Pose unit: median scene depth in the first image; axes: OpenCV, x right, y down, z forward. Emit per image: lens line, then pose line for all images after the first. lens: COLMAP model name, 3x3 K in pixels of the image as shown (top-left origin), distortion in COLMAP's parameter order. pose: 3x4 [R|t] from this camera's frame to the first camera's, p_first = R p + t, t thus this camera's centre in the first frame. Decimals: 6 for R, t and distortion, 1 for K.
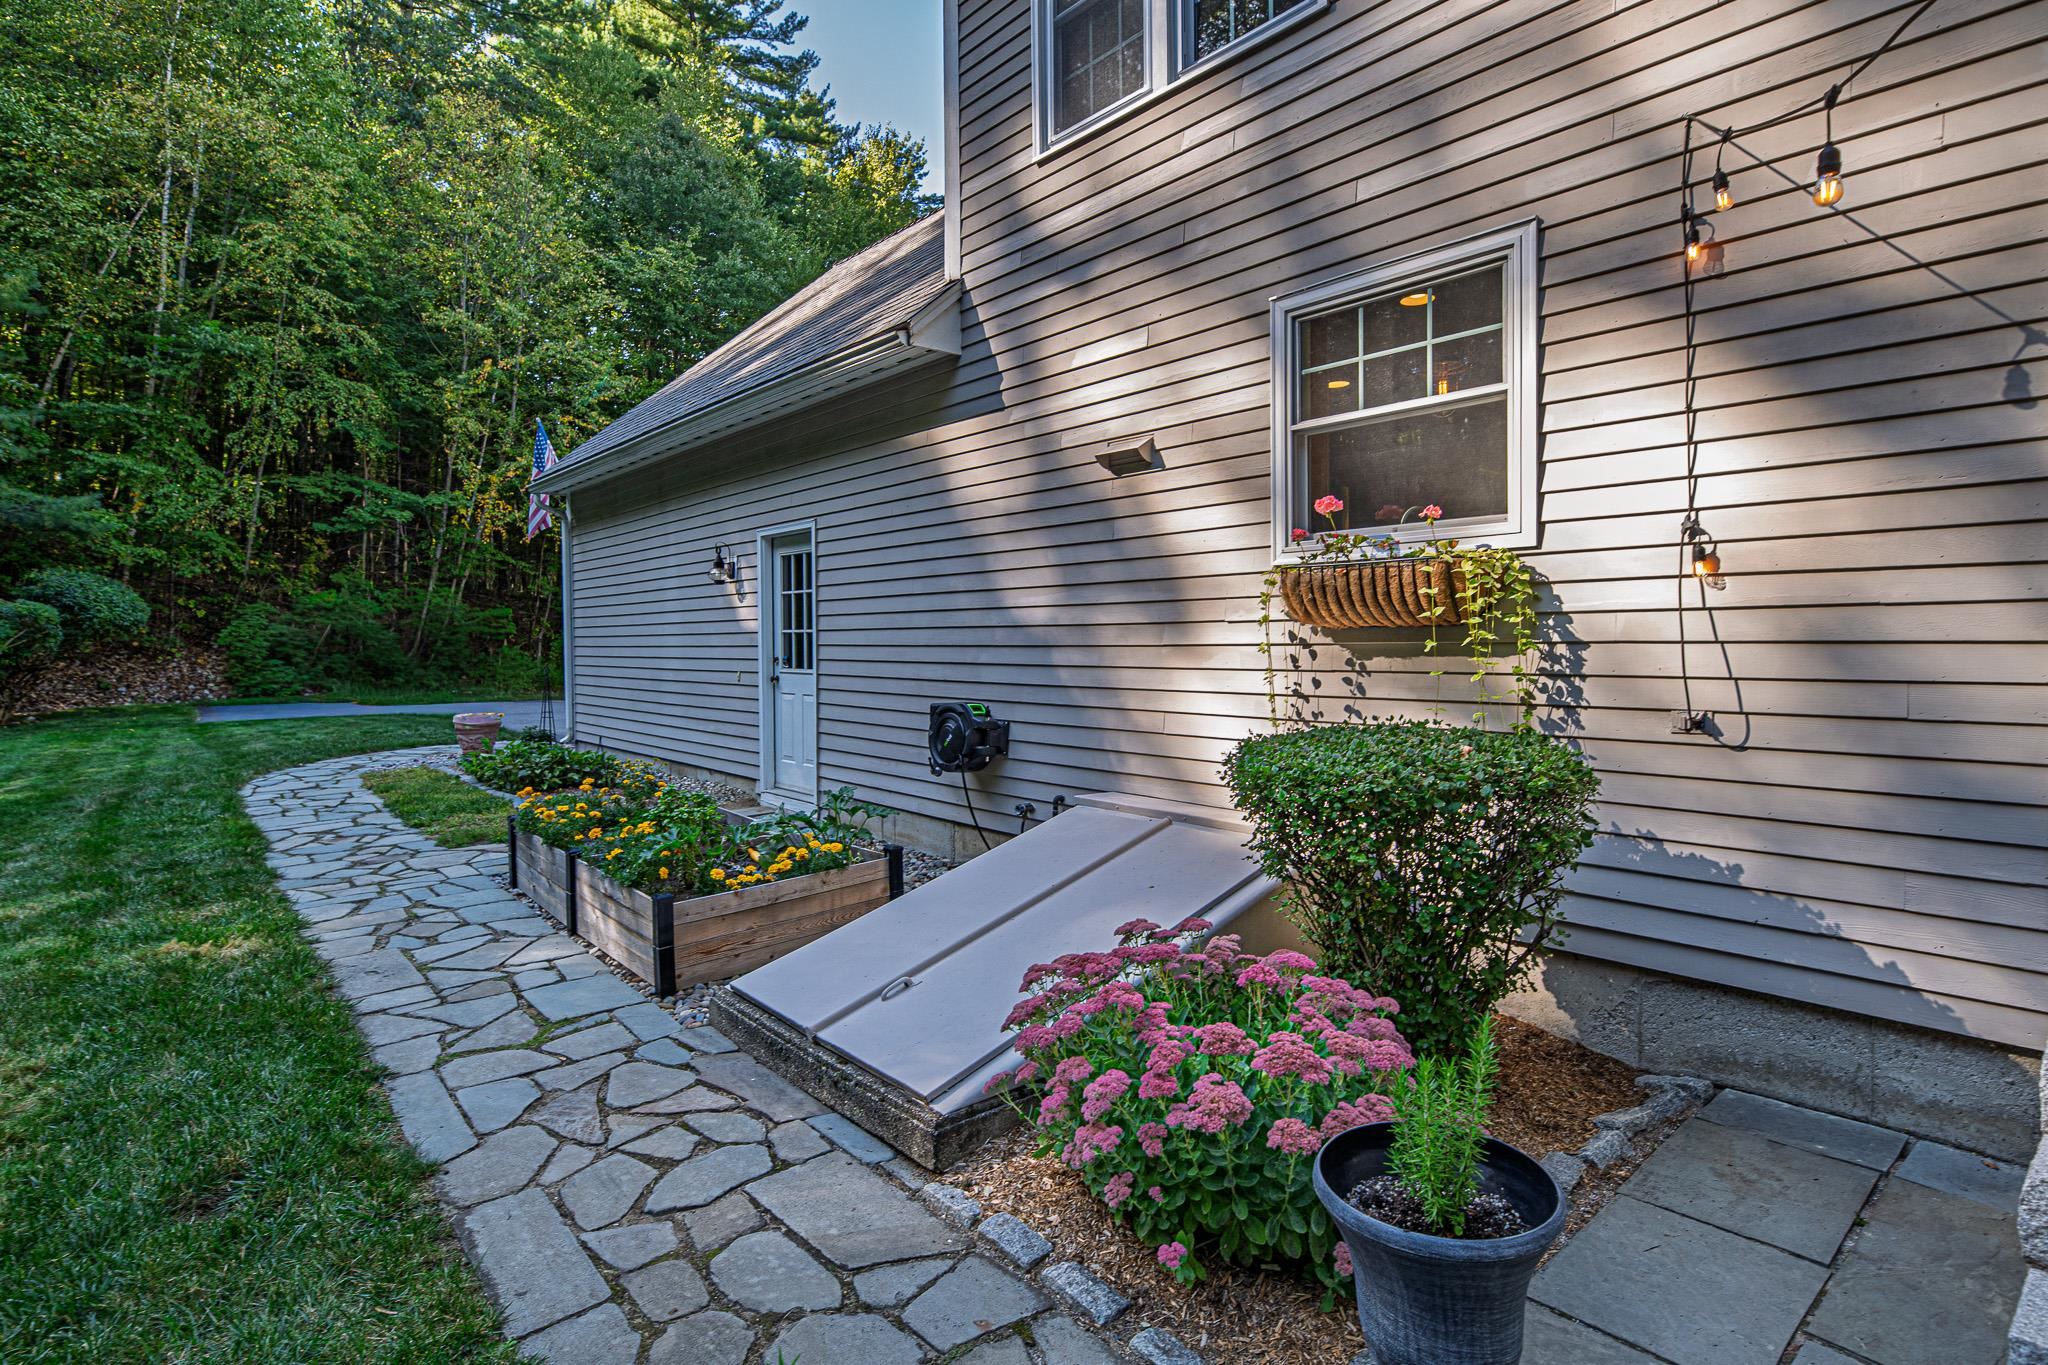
lens RADIAL K [[1019.1, 0, 1021.0], [0, 1019.1, 650.7], [0, 0, 1]] dist [0.013107, -0.000458]
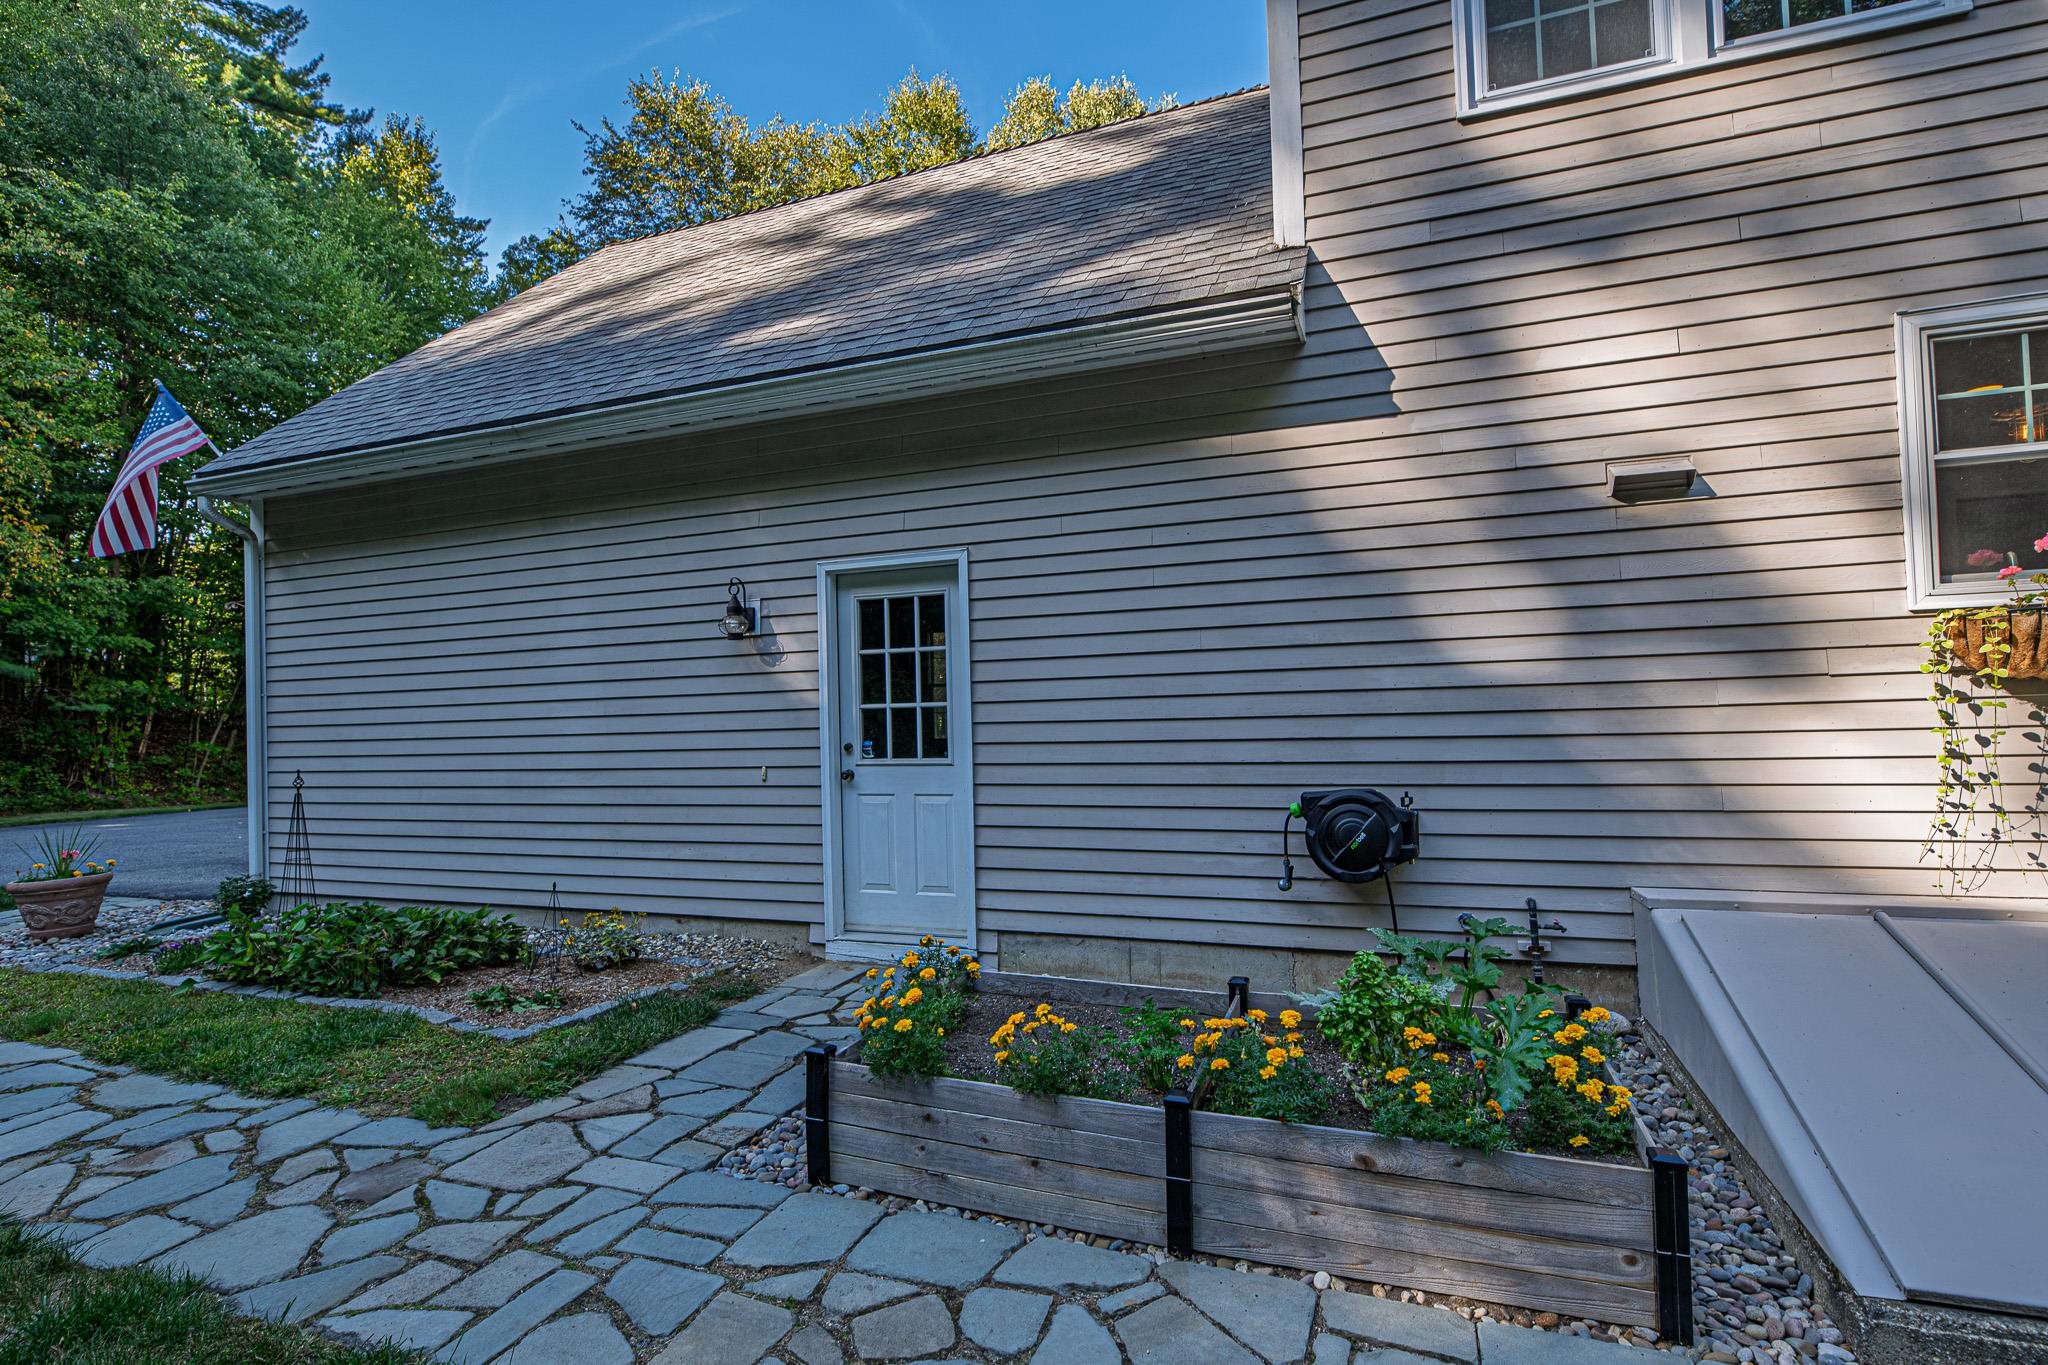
lens RADIAL K [[989.3, 0, 1031.1], [0, 989.3, 680.8], [0, 0, 1]] dist [0.001251, -0.001245]
pose [[0.874486, -0.002076, 0.485047, -0.613141], [0.027290, 0.998617, -0.044927, -0.003370], [-0.484283, 0.052525, 0.873333, 0.459145]]
